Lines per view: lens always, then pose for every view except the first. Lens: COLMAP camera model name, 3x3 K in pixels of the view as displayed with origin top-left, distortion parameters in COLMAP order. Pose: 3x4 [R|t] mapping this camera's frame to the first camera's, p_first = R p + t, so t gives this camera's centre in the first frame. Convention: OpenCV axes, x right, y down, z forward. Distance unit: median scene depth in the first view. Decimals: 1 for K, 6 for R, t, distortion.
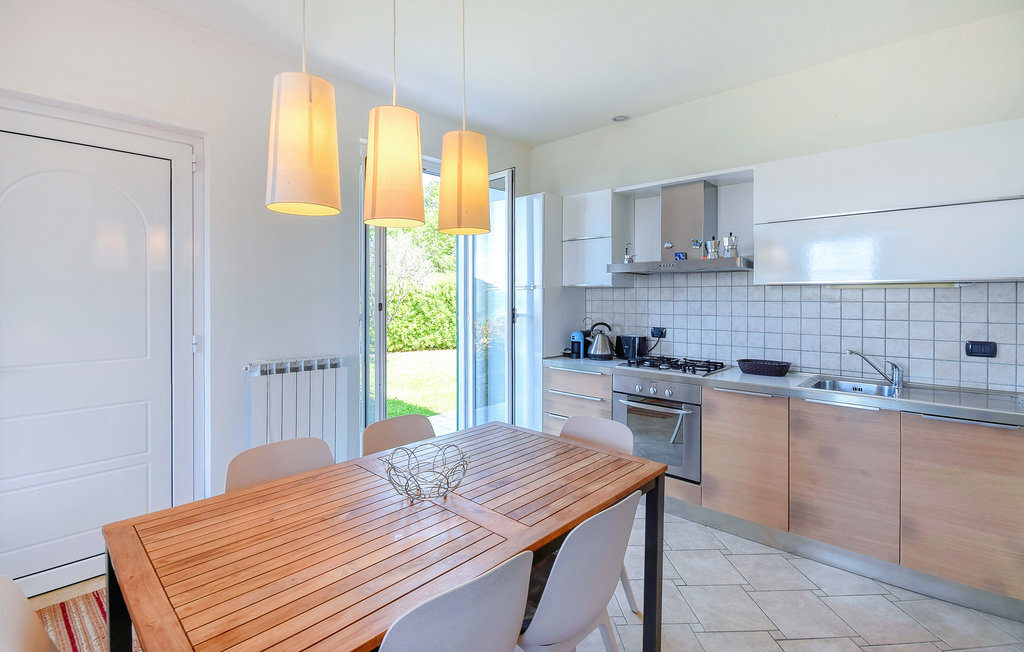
lens RADIAL K [[469.9, 0, 512.6], [0, 469.9, 300.4], [0, 0, 1]] dist [-0.000568, 0.000029]
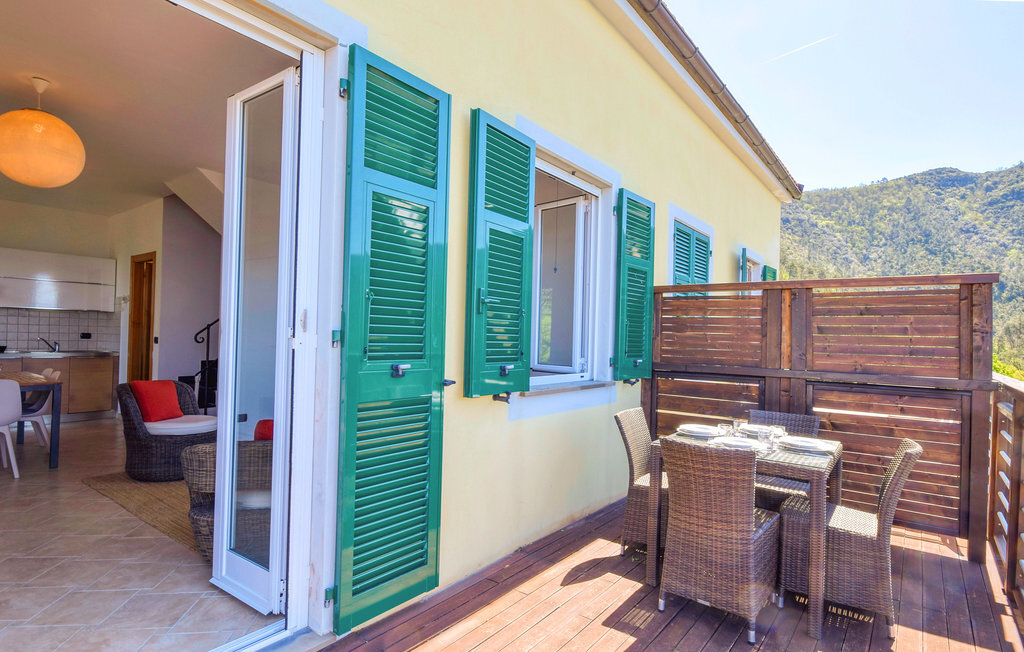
lens RADIAL K [[517.9, 0, 512.0], [0, 517.9, 326.0], [0, 0, 1]] dist [-0.001905, -0.000484]
pose [[-0.095135, 0.015325, 0.995346, -2.161123], [-0.010023, 0.999816, -0.016352, 0.070041], [-0.995414, -0.011532, -0.094964, -1.139894]]
